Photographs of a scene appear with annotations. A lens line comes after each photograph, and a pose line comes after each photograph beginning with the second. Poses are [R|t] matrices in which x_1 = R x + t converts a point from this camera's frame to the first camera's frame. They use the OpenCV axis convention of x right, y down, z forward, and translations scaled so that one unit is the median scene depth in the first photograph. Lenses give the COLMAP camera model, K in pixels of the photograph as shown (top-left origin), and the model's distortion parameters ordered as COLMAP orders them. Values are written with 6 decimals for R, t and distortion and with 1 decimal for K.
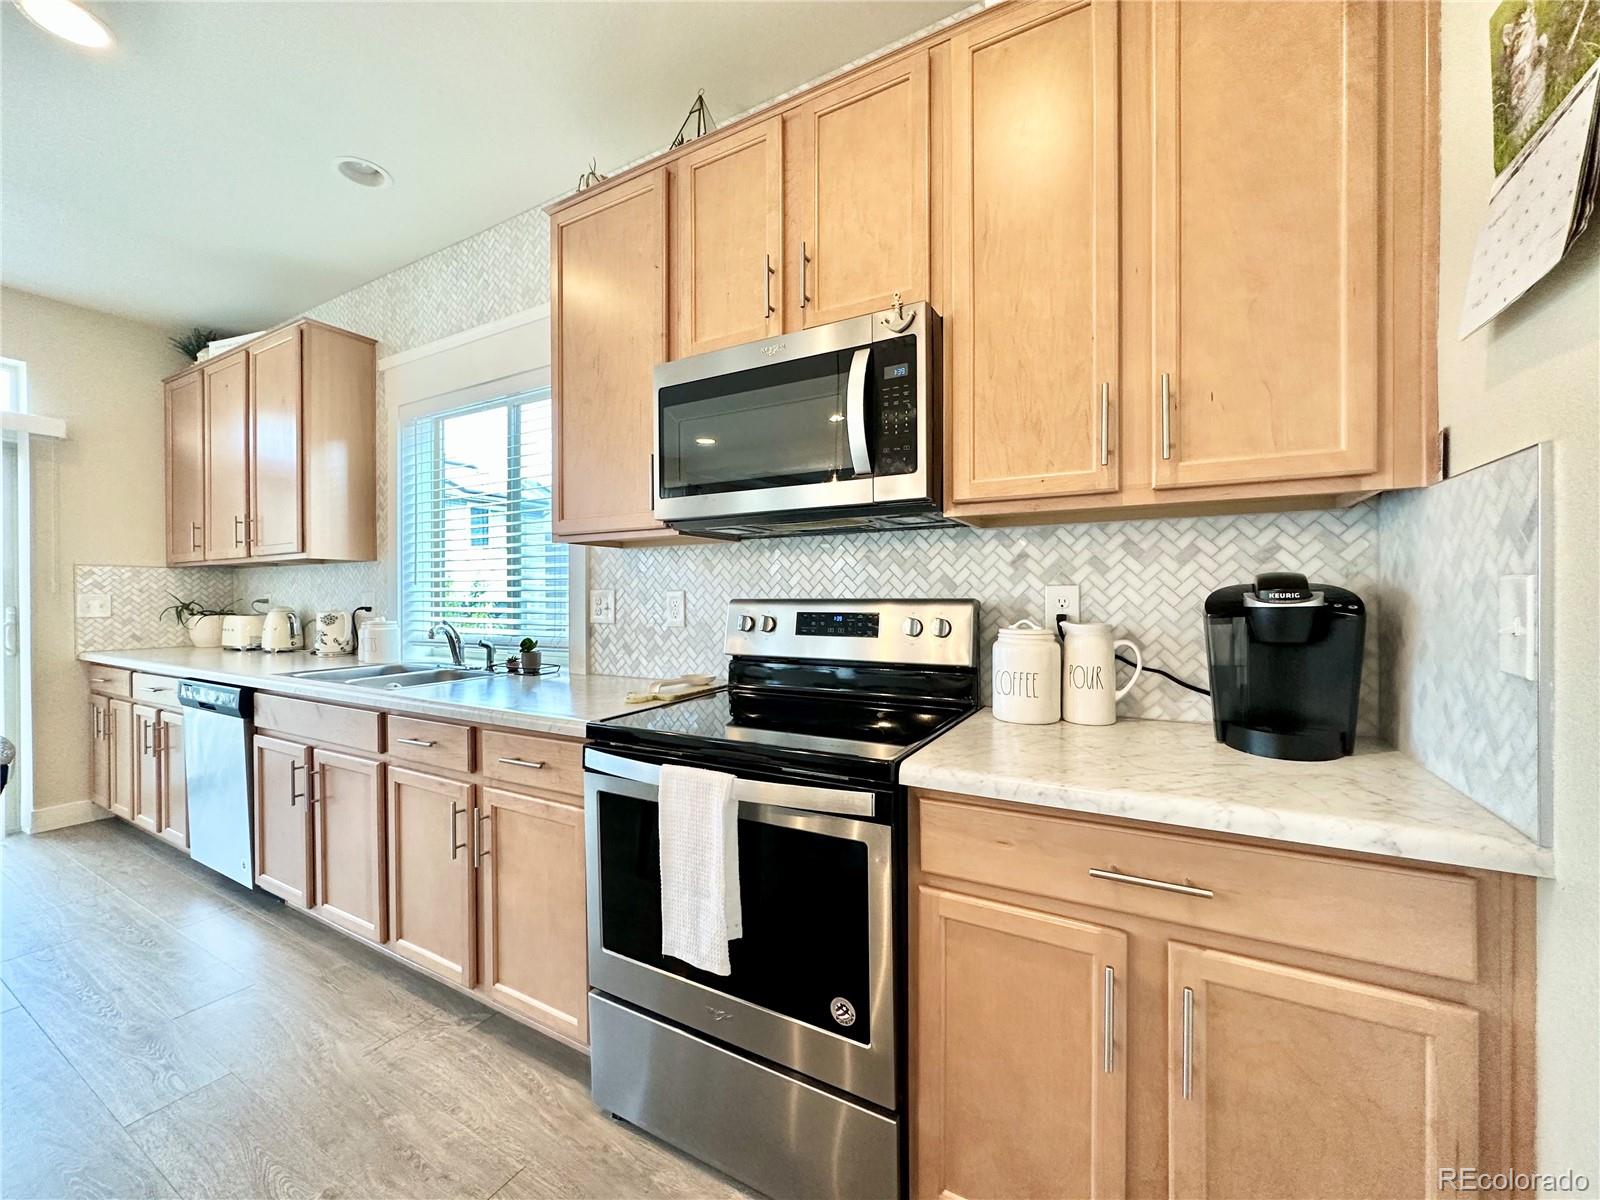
lens RADIAL K [[653.5, 0, 806.0], [0, 653.5, 594.3], [0, 0, 1]] dist [0.014763, -0.000027]
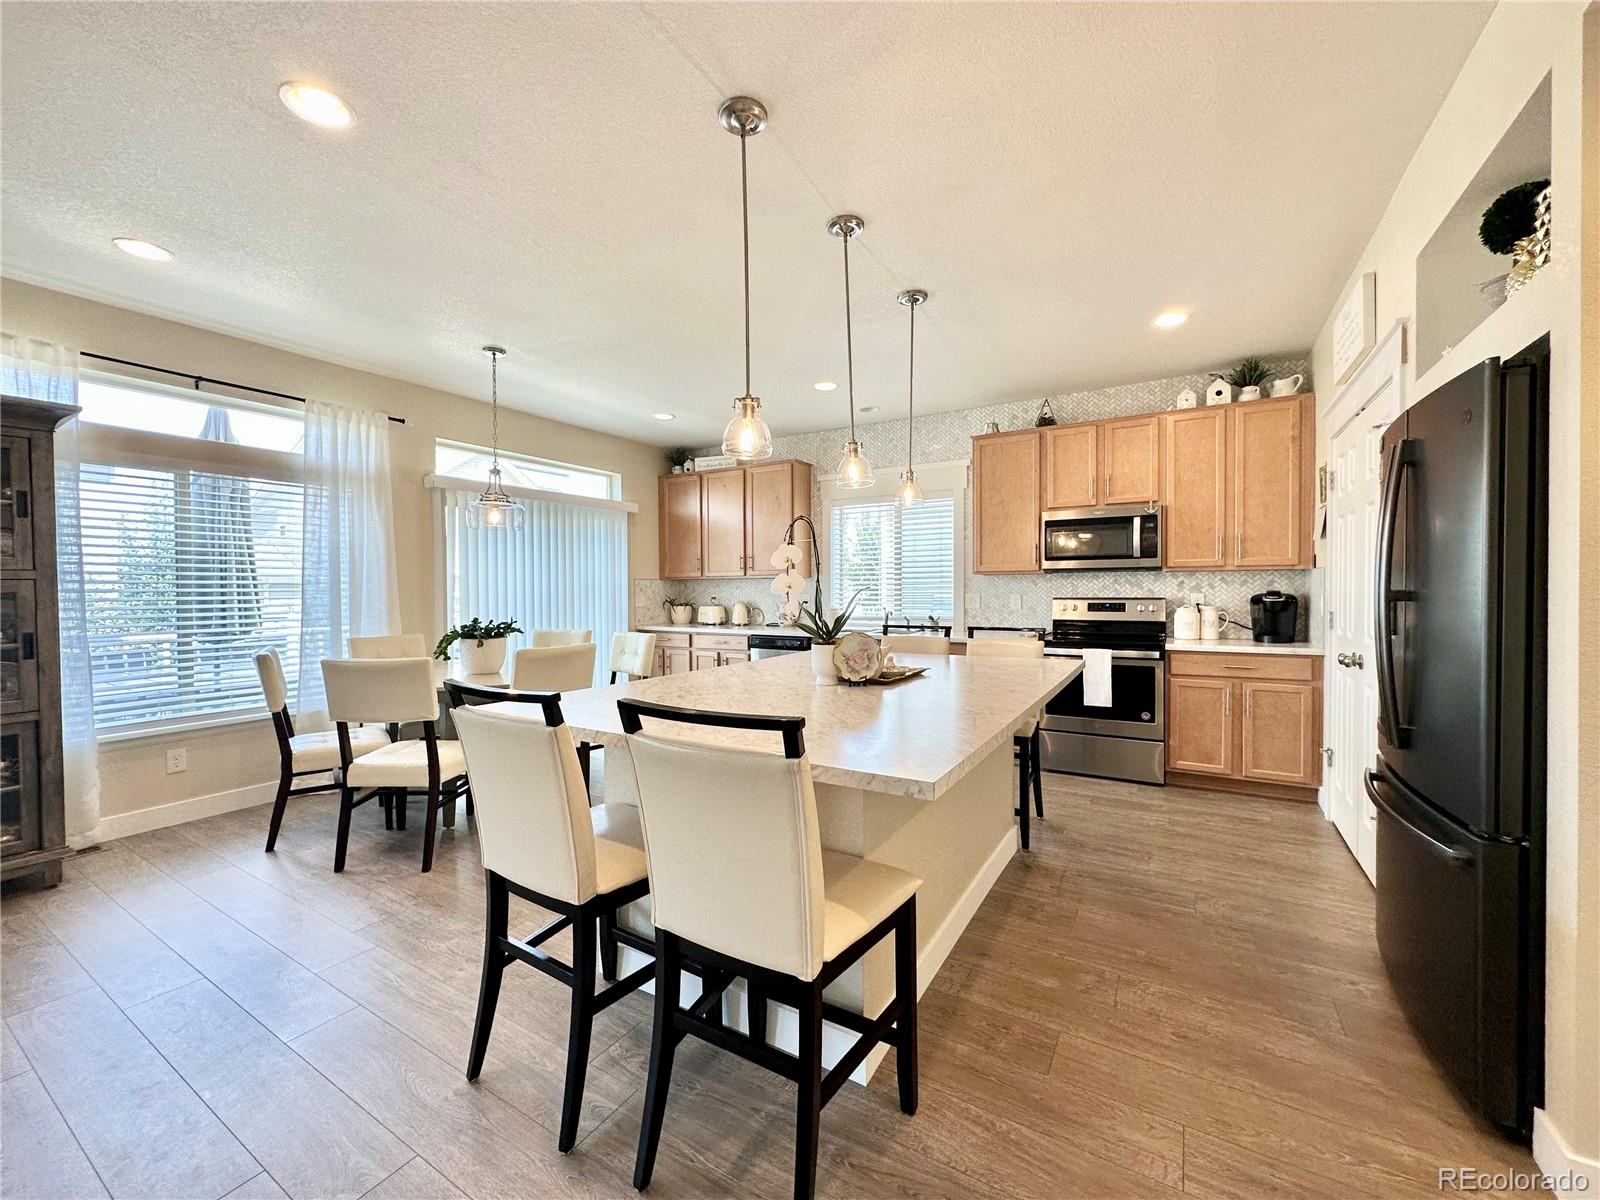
lens RADIAL K [[641.4, 0, 806.8], [0, 641.4, 601.4], [0, 0, 1]] dist [-0.001004, 0.000177]
pose [[0.999818, -0.001078, -0.019062, -1.453801], [0.001420, 0.999838, 0.017961, -0.034358], [0.019039, -0.017985, 0.999657, -2.104777]]
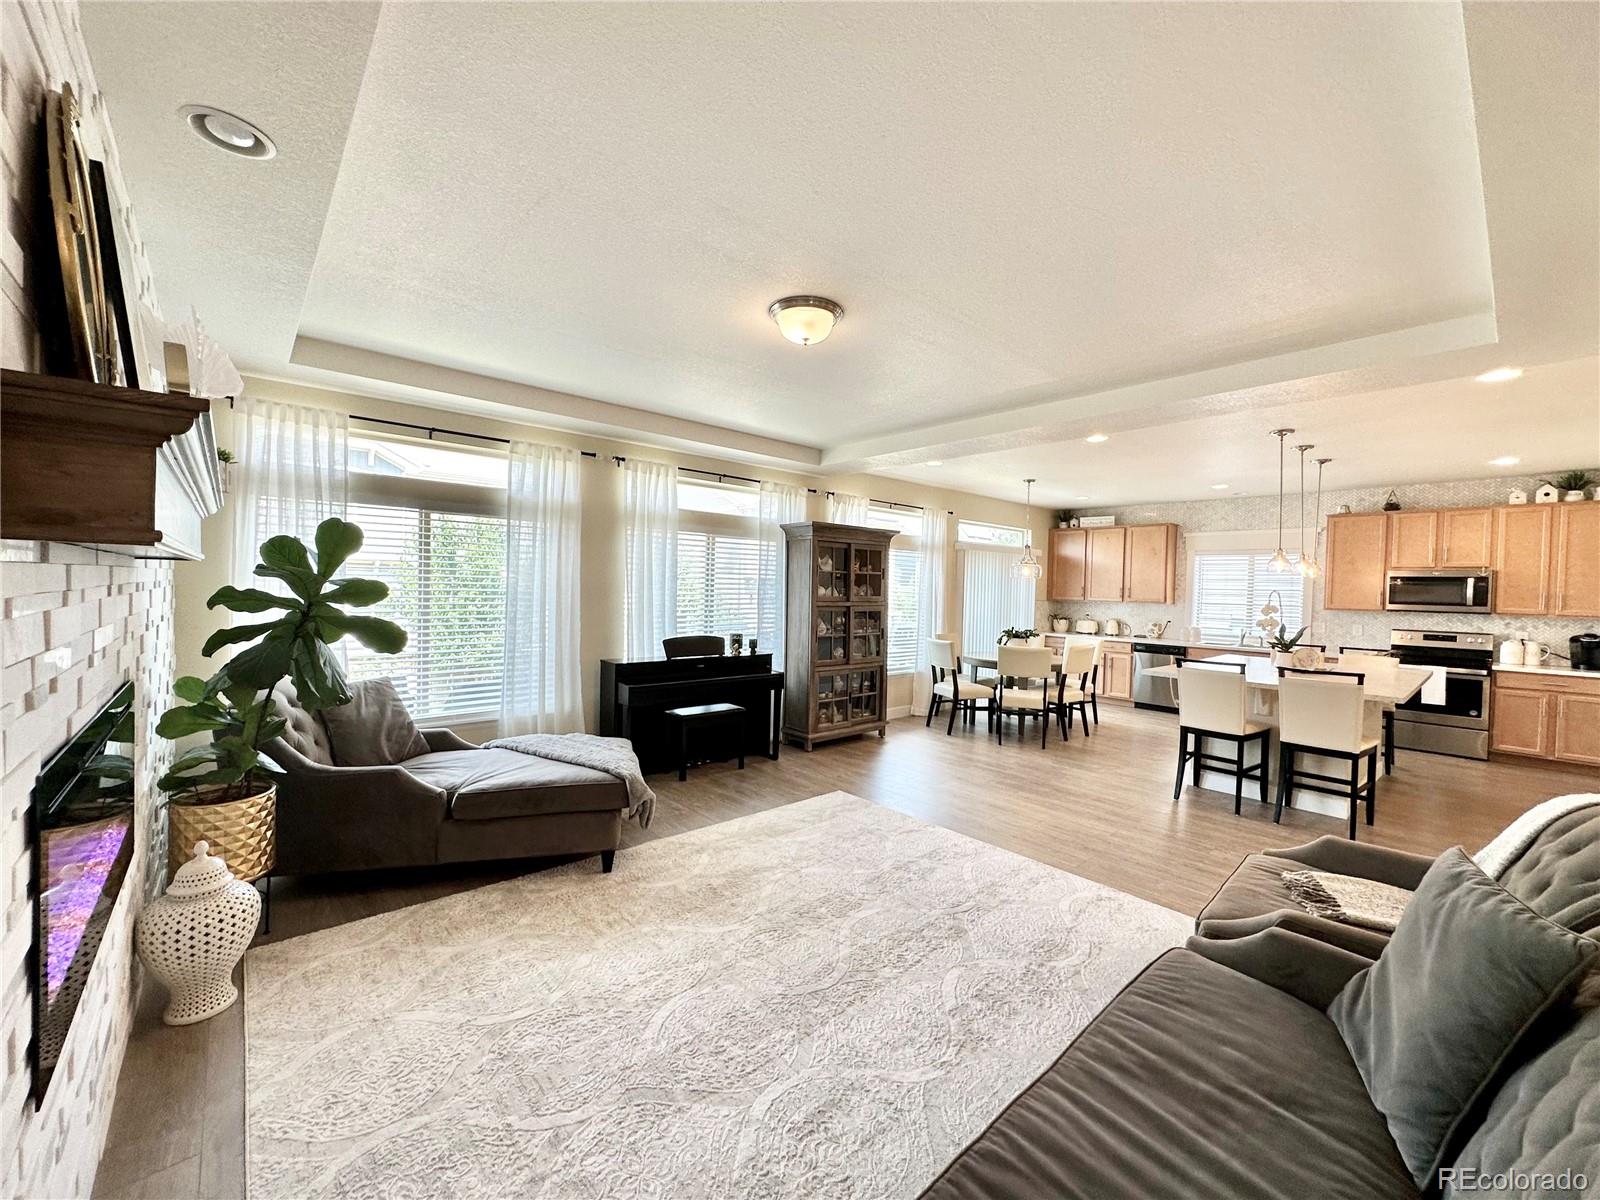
lens RADIAL K [[641.4, 0, 806.8], [0, 641.4, 601.4], [0, 0, 1]] dist [-0.001004, 0.000177]
pose [[0.947264, 0.034588, -0.318581, -2.913199], [-0.028948, 0.999329, 0.022424, -0.185116], [0.319143, -0.012019, 0.947630, -4.757524]]
